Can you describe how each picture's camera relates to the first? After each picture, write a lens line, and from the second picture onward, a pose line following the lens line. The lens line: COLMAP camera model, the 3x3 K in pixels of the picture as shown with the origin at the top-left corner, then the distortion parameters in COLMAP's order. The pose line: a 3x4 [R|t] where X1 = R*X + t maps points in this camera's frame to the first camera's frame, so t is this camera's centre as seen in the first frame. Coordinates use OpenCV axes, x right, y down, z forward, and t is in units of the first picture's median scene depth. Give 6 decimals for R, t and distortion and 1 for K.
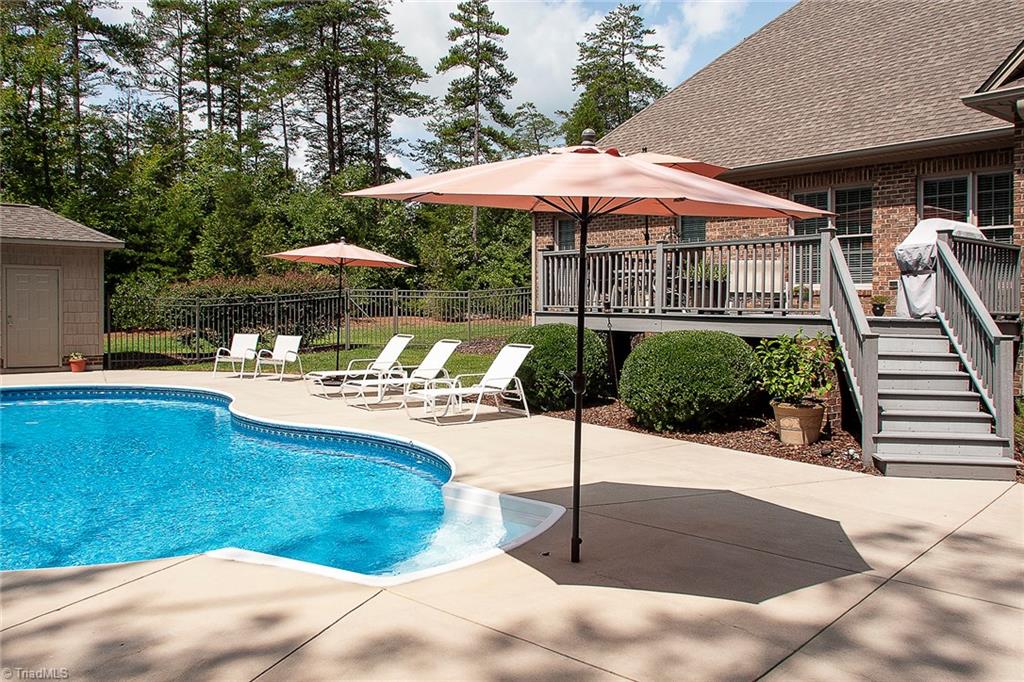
lens RADIAL K [[823.9, 0, 512.0], [0, 823.9, 341.0], [0, 0, 1]] dist [0.007222, 0.006931]
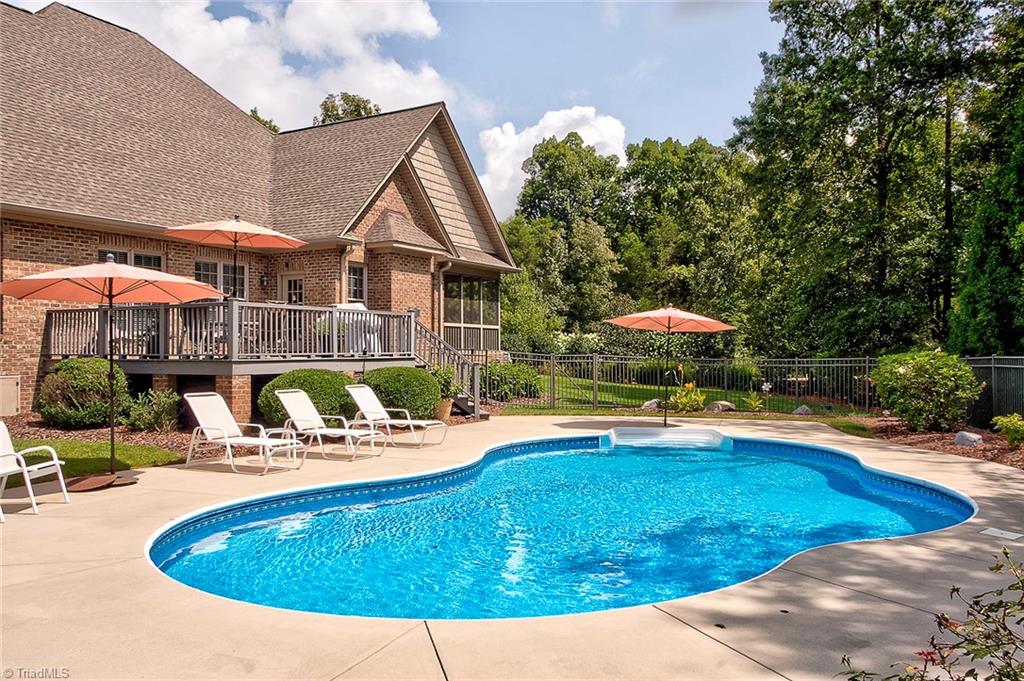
lens RADIAL K [[823.9, 0, 512.0], [0, 823.9, 340.5], [0, 0, 1]] dist [0.007222, 0.006931]
pose [[-0.395971, -0.005687, 0.918246, -0.362544], [0.022663, 0.999616, 0.015964, -0.023446], [-0.917983, 0.027131, -0.395690, 0.379373]]
